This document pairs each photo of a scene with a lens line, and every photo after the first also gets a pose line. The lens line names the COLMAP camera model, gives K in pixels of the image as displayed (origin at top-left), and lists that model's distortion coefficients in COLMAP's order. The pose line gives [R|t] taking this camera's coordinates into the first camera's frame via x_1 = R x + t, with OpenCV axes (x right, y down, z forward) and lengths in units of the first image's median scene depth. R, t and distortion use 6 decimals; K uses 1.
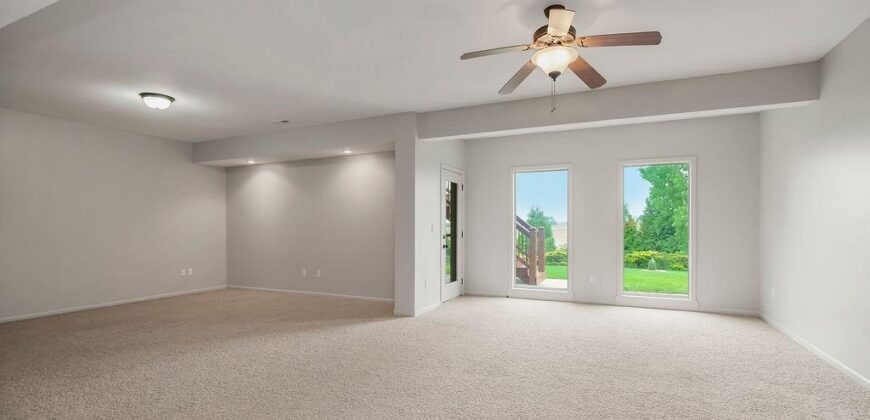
lens RADIAL K [[405.9, 0, 435.0], [0, 405.9, 210.0], [0, 0, 1]] dist [-0.000522, 0.000310]
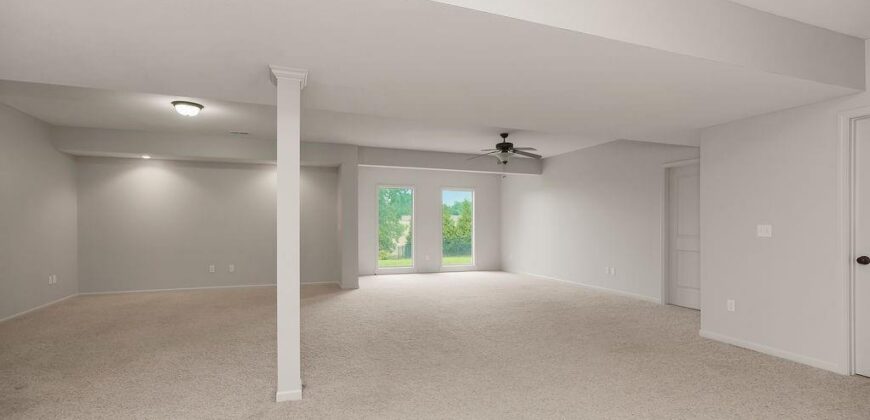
lens RADIAL K [[405.9, 0, 435.0], [0, 405.9, 210.0], [0, 0, 1]] dist [-0.000522, 0.000310]
pose [[0.710971, 0.024385, 0.702799, -0.738905], [-0.035911, 0.999354, 0.001654, -0.024530], [-0.702304, -0.026414, 0.711387, -0.176134]]
